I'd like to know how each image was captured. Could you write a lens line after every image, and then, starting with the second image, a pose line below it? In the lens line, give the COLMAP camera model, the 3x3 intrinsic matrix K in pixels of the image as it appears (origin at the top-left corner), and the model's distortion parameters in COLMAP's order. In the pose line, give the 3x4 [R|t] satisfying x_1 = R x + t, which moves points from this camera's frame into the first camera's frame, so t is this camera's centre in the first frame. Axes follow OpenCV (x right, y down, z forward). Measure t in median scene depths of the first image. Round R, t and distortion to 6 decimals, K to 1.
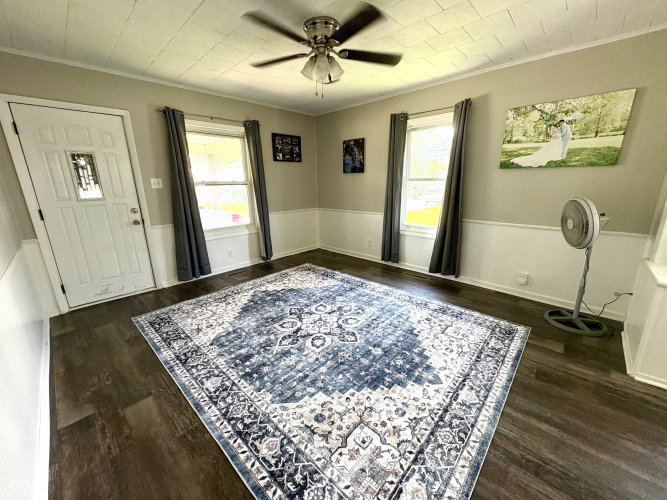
lens RADIAL K [[265.2, 0, 333.8], [0, 265.2, 248.9], [0, 0, 1]] dist [-0.000678, 0.000302]
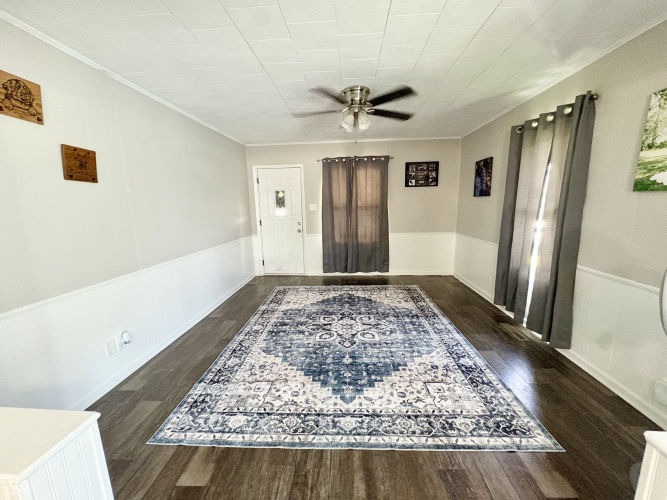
lens RADIAL K [[265.2, 0, 333.9], [0, 265.2, 249.6], [0, 0, 1]] dist [-0.000678, 0.000302]
pose [[0.647026, 0.134090, -0.750584, 0.676531], [-0.181056, 0.983278, 0.019584, -0.064045], [0.740659, 0.123226, 0.660484, 0.121523]]
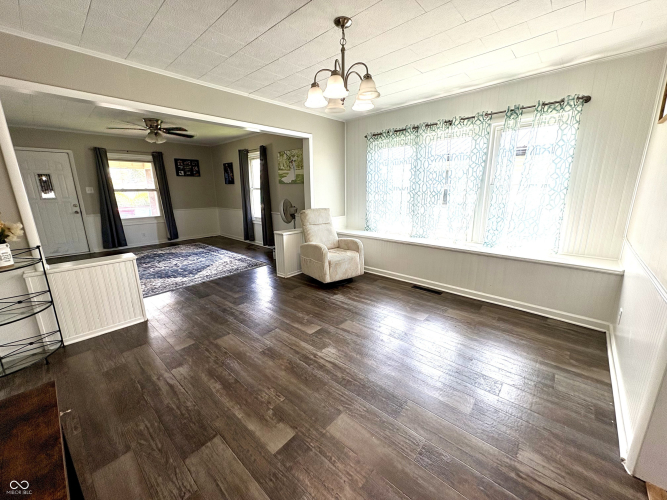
lens RADIAL K [[265.2, 0, 333.1], [0, 265.2, 248.6], [0, 0, 1]] dist [-0.000678, 0.000302]
pose [[0.999747, 0.002506, 0.022364, 0.990458], [-0.001908, 0.999642, -0.026695, 0.199339], [-0.022423, 0.026646, 0.999393, -0.847148]]
